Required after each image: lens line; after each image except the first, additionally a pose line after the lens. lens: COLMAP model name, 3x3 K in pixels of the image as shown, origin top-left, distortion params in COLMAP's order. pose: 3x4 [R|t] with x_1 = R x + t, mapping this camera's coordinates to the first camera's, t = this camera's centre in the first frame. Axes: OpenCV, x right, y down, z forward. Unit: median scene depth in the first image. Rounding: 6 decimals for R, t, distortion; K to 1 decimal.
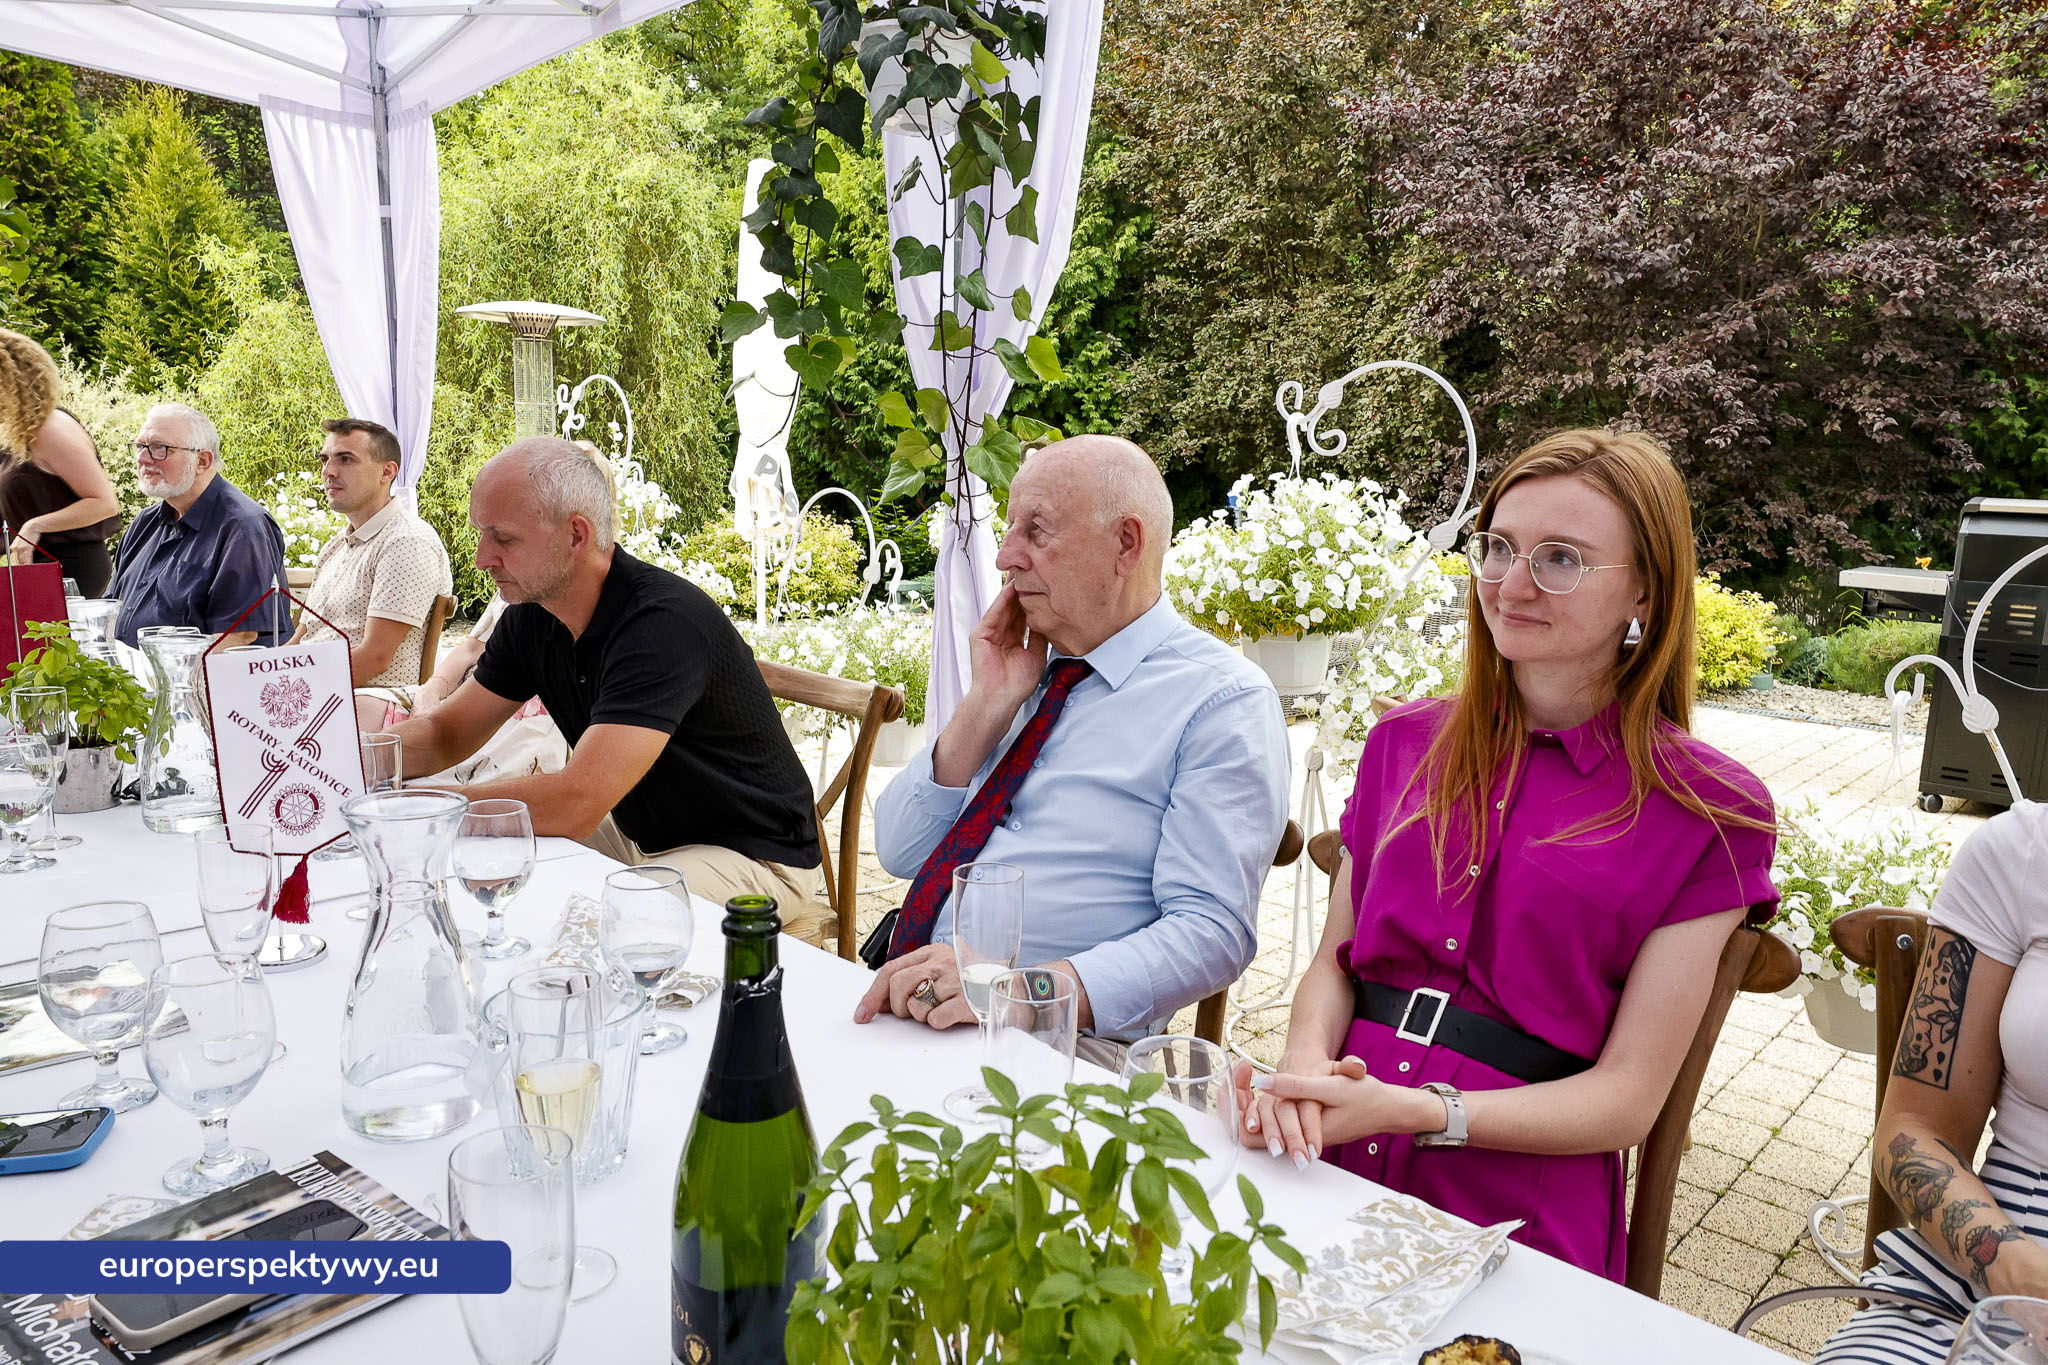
lens RADIAL K [[1360.7, 0, 1024.0], [0, 1360.7, 682.5], [0, 0, 1]] dist [-0.002790, -0.000091]
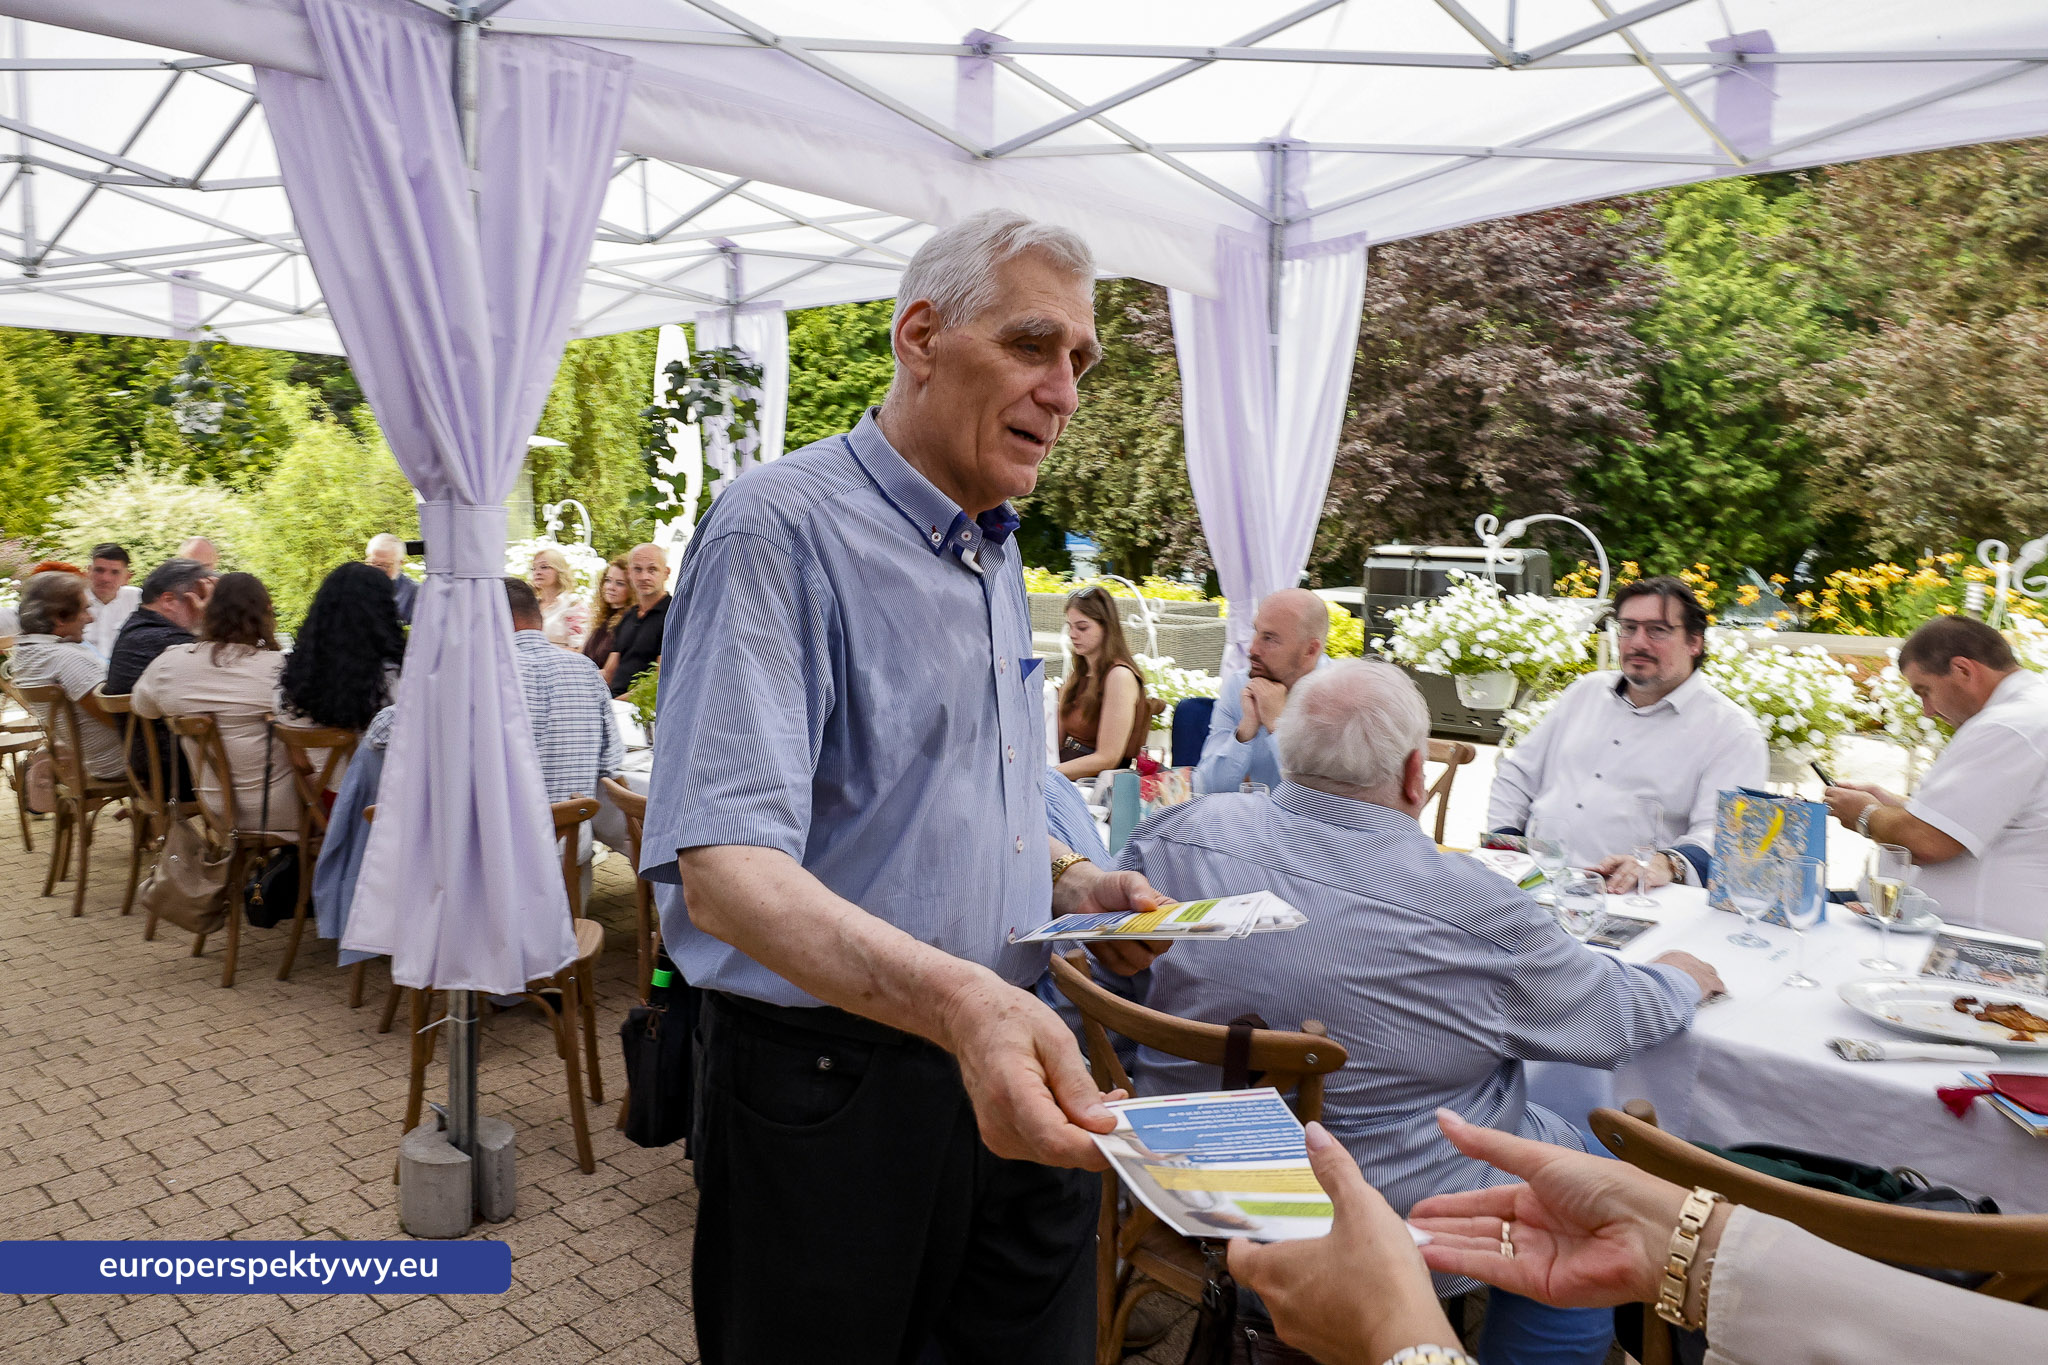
lens RADIAL K [[1444.0, 0, 988.1], [0, 1444.0, 635.5], [0, 0, 1]] dist [-0.005533, 0.002729]
pose [[0.999643, -0.026652, 0.001962, 0.087115], [0.026723, 0.997604, -0.063809, 0.033171], [-0.000257, 0.063838, 0.997960, -0.335817]]
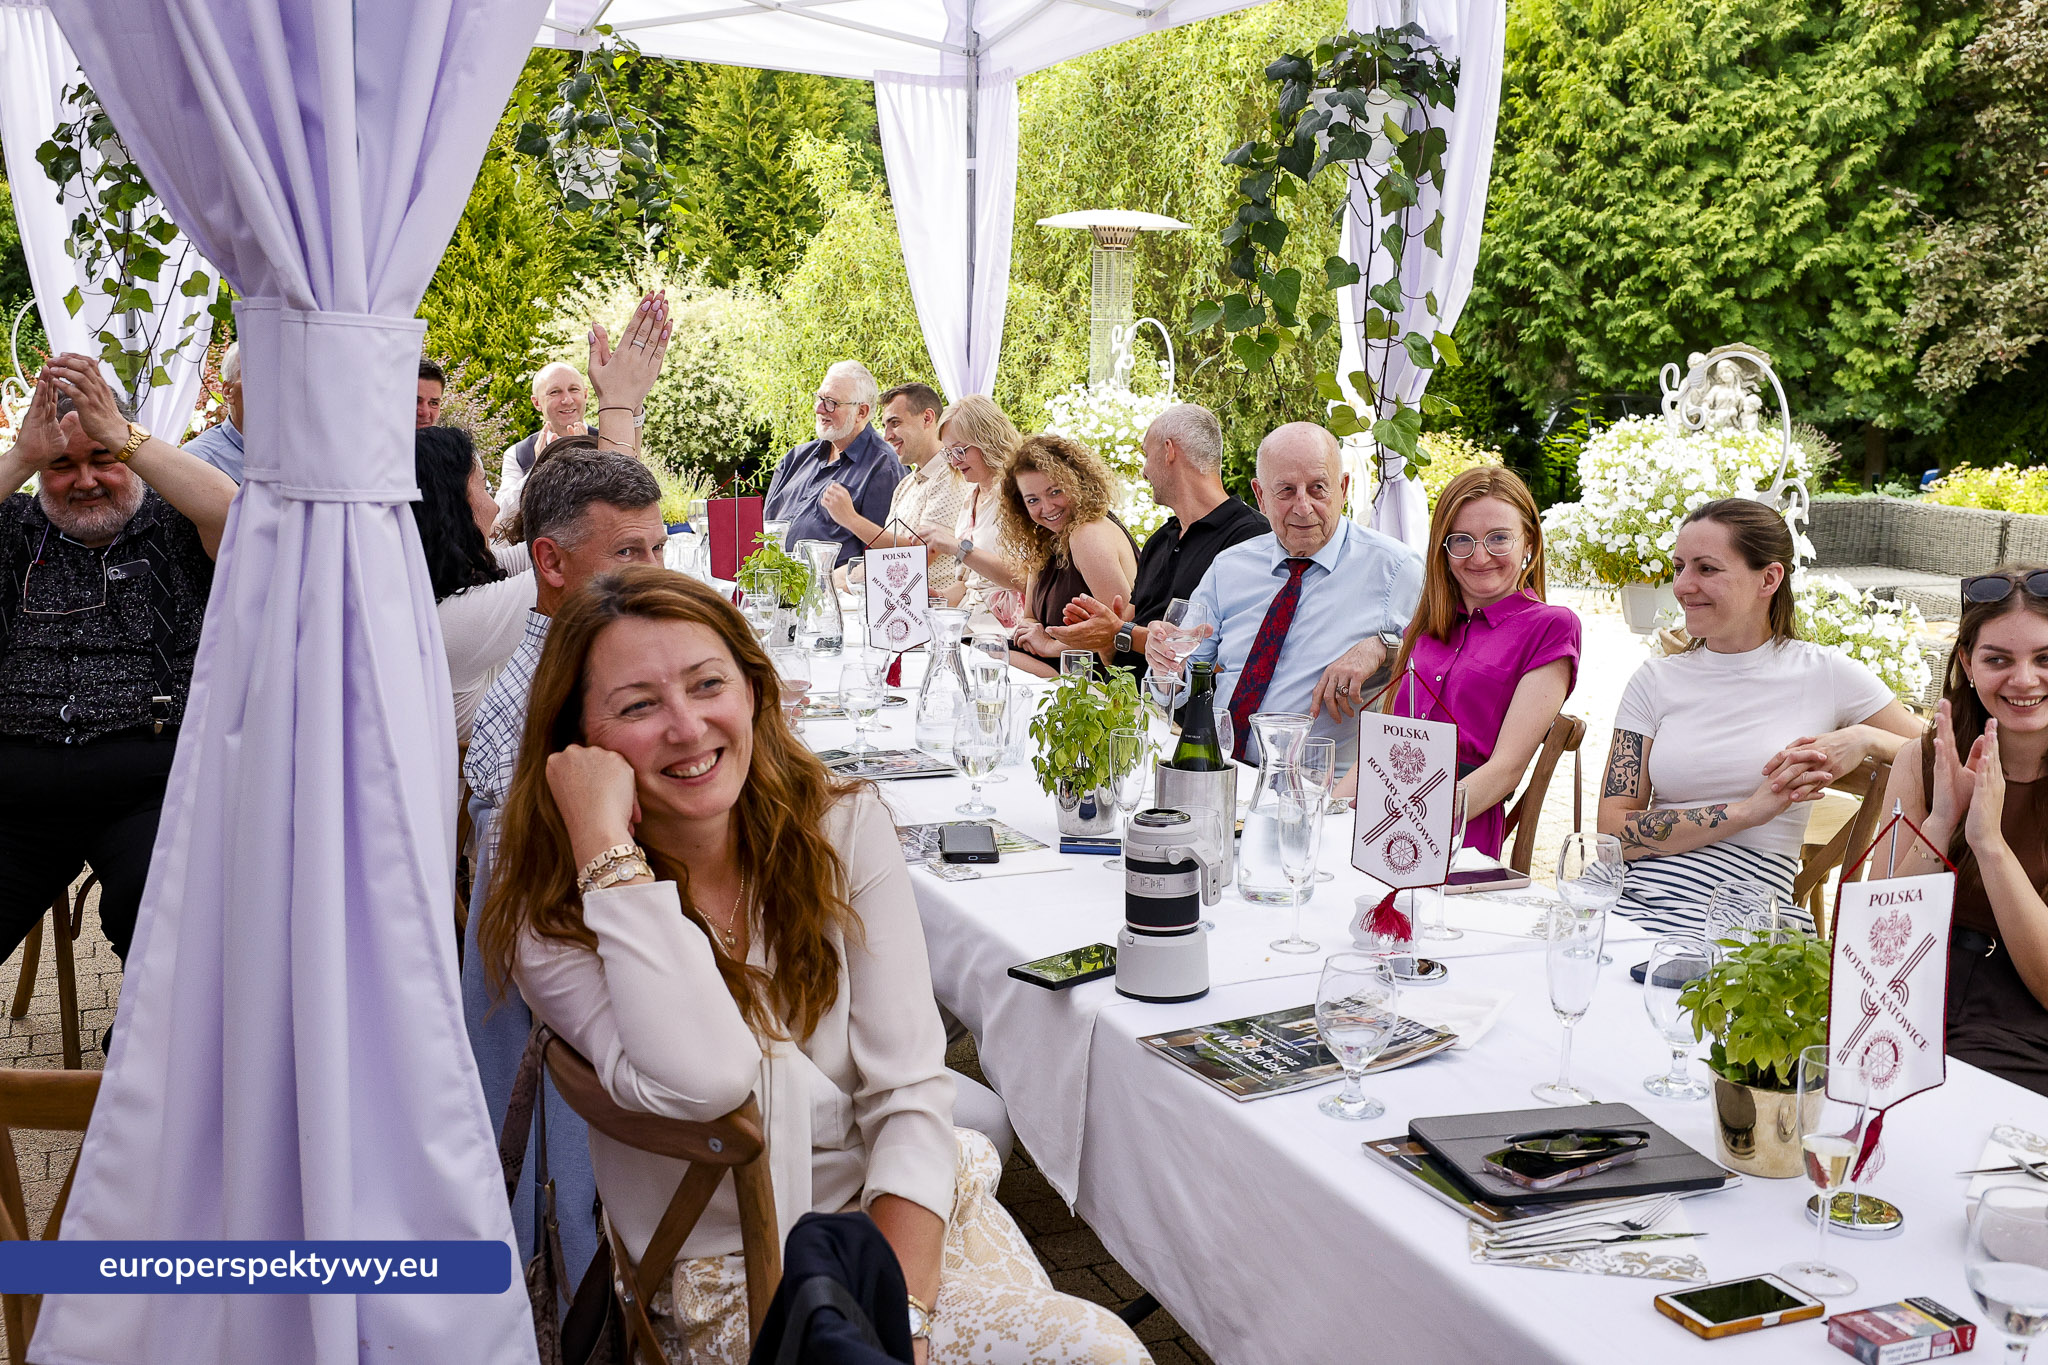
lens RADIAL K [[2148.4, 0, 1024.0], [0, 2148.4, 682.5], [0, 0, 1]] dist [-0.001626, -0.001882]
pose [[0.918145, 0.061551, -0.391436, 0.099490], [-0.061037, 0.998041, 0.013767, 0.013308], [0.391516, 0.011252, 0.920102, -0.208466]]
